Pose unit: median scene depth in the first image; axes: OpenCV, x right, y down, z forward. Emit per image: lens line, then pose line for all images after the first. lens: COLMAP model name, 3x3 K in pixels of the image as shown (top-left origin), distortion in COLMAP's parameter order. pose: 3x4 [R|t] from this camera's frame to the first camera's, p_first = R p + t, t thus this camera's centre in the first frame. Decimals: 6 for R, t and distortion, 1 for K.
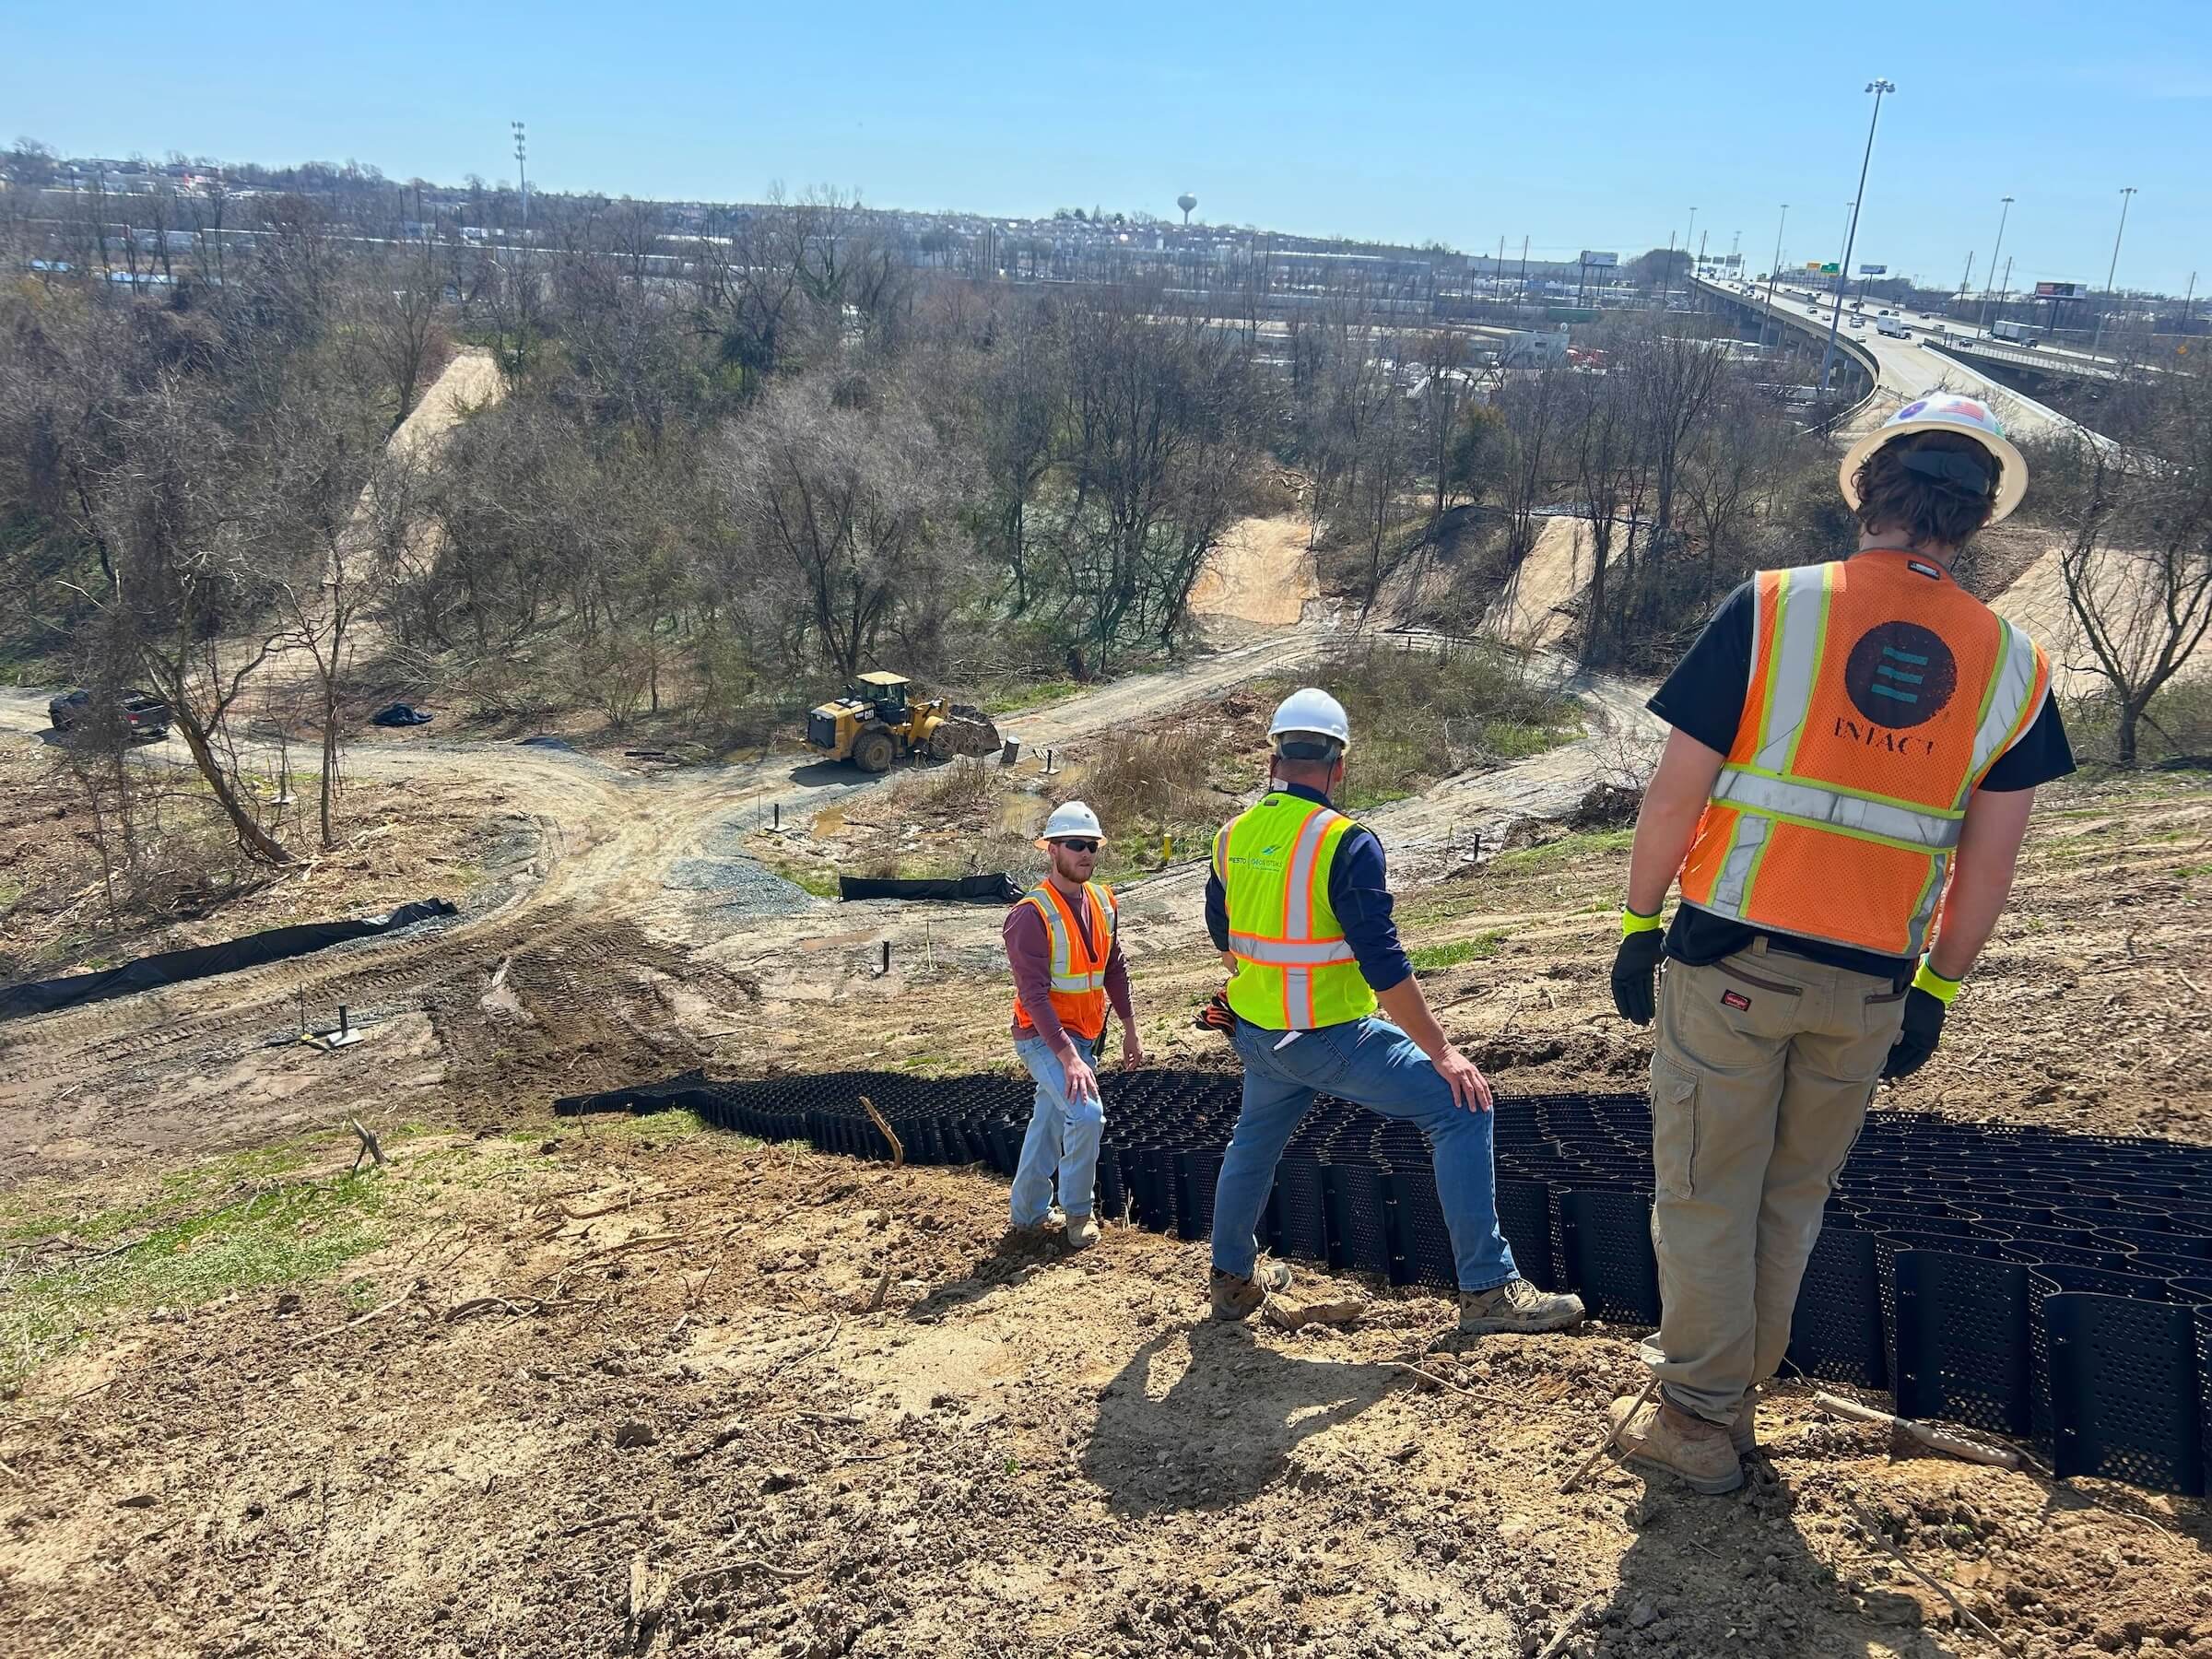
lens RADIAL K [[1671.7, 0, 1106.0], [0, 1671.7, 829.5], [0, 0, 1]] dist [0.059876, -0.078611]
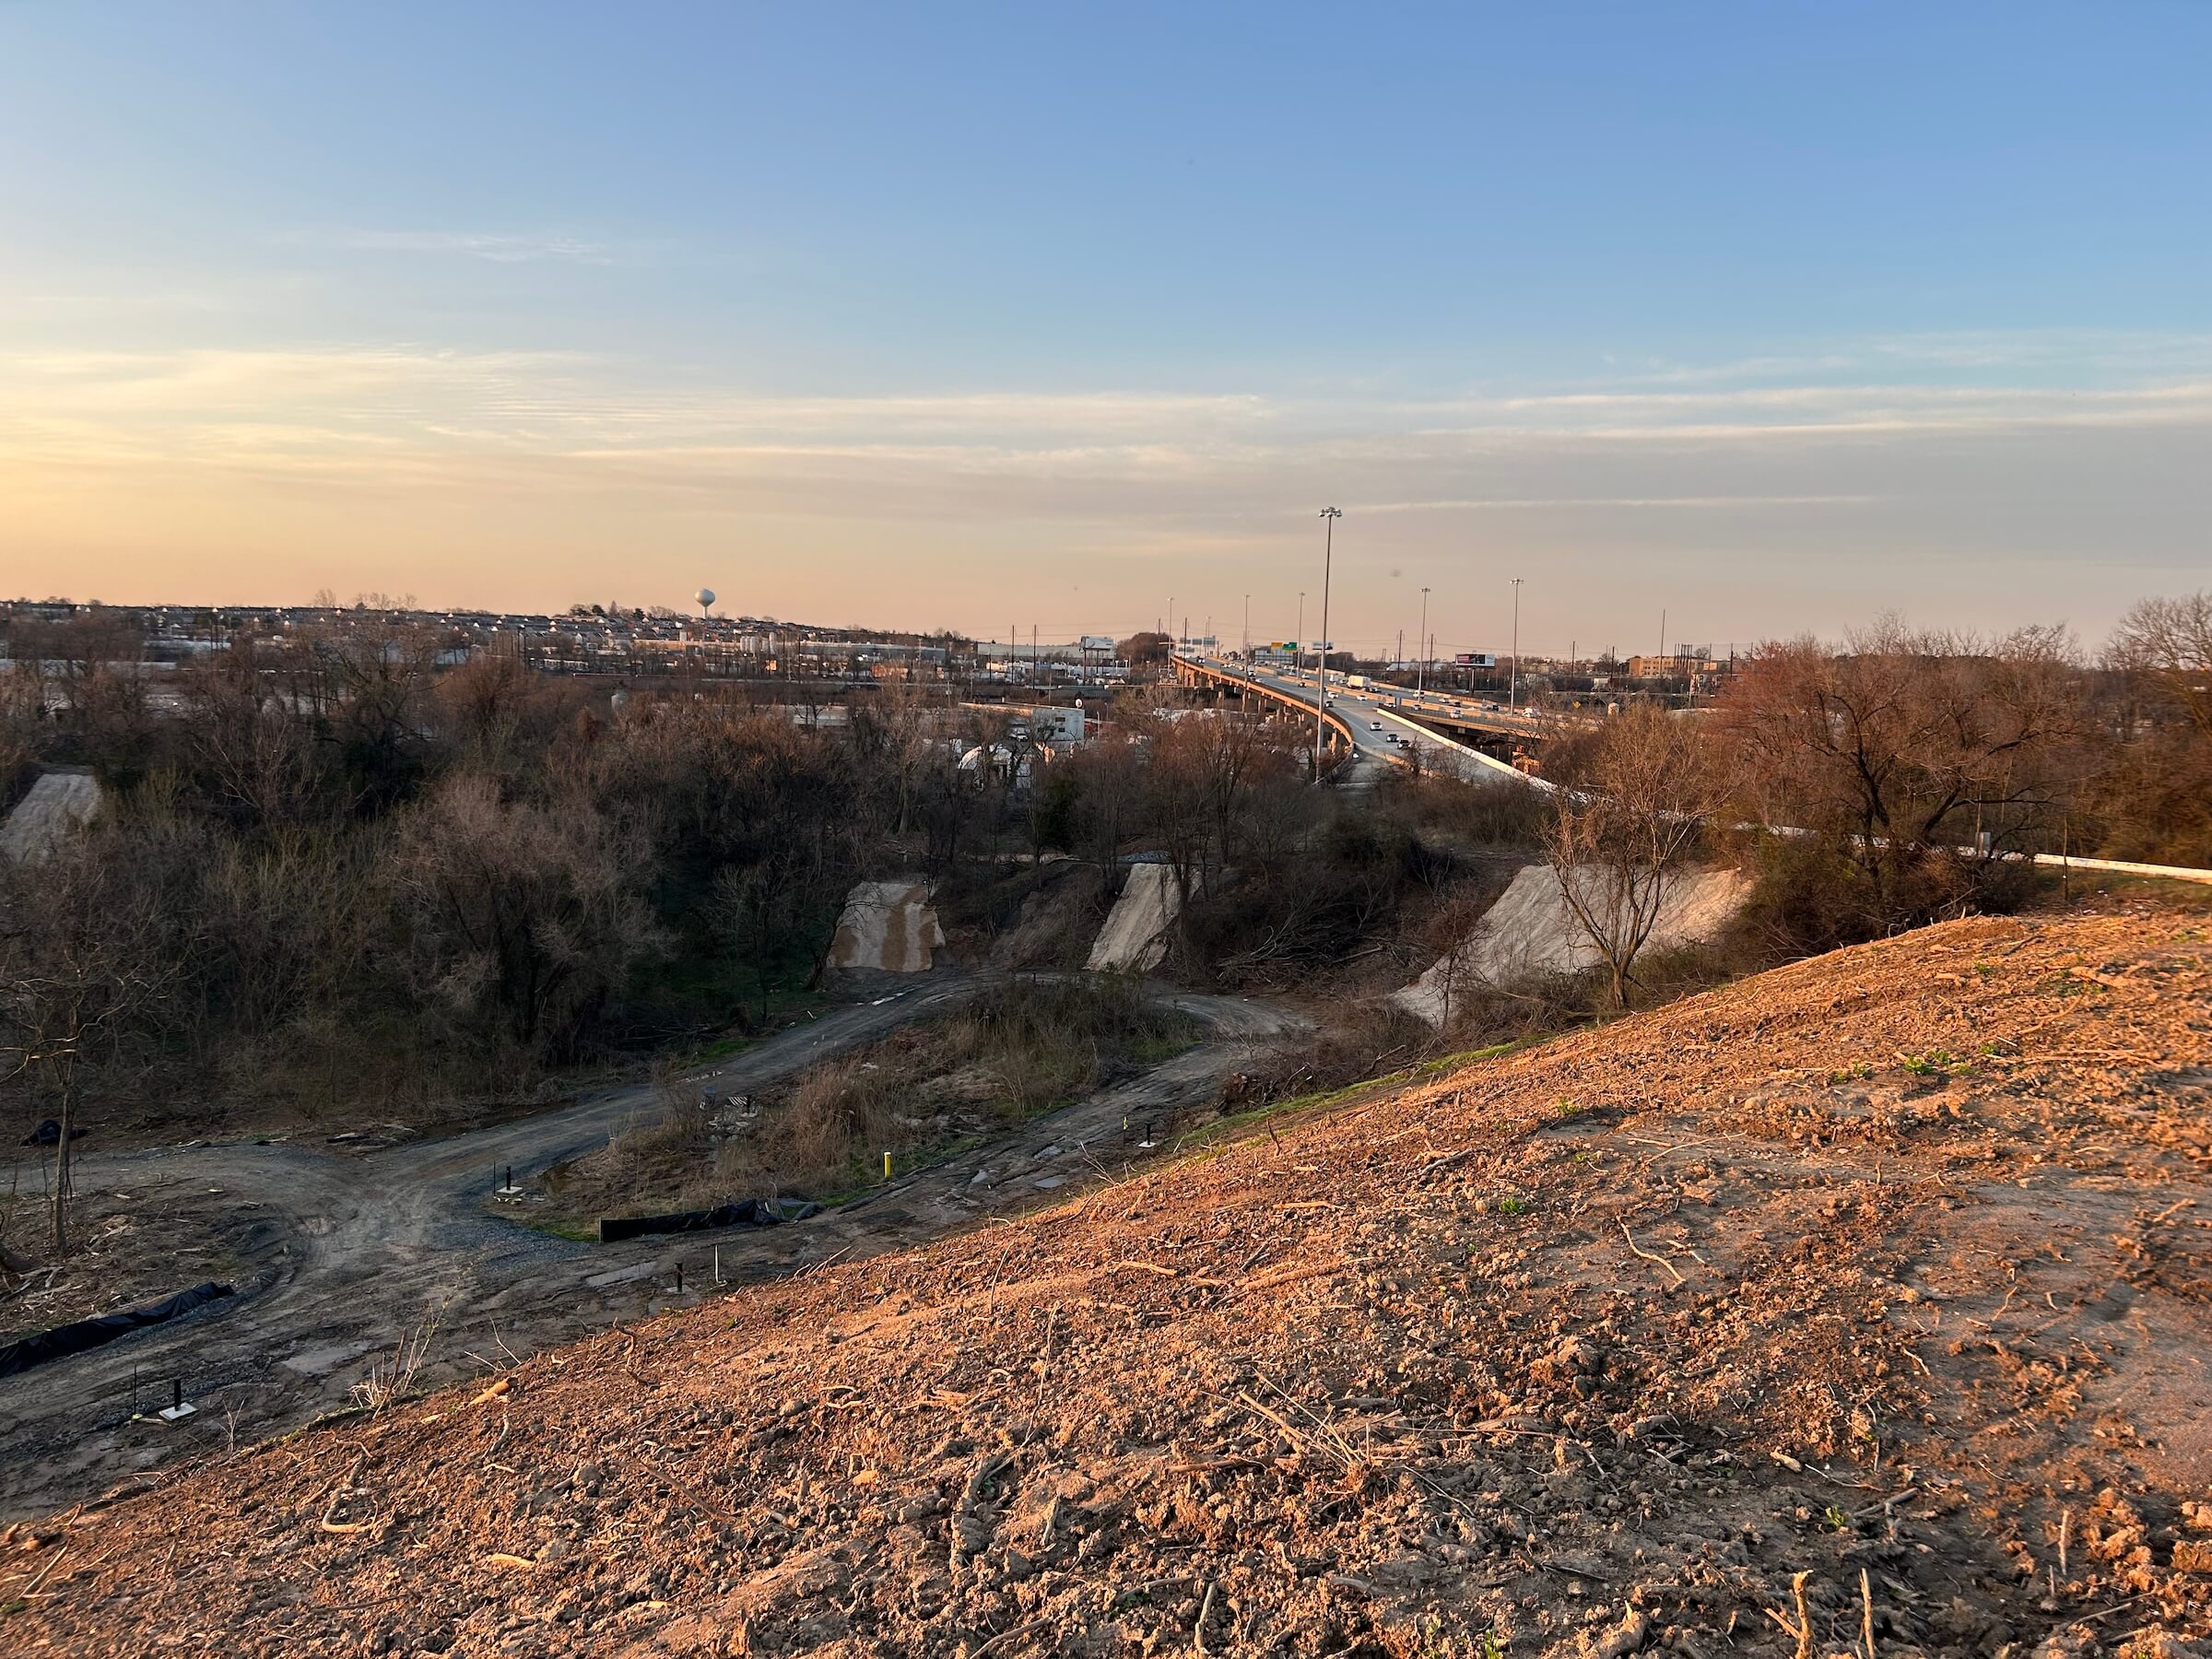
lens RADIAL K [[1671.7, 0, 1106.0], [0, 1671.7, 829.5], [0, 0, 1]] dist [0.059876, -0.078611]
pose [[0.960275, -0.053585, 0.273864, -0.069434], [0.111235, 0.973554, -0.199546, 0.018807], [-0.255929, 0.222082, 0.940840, -0.084607]]
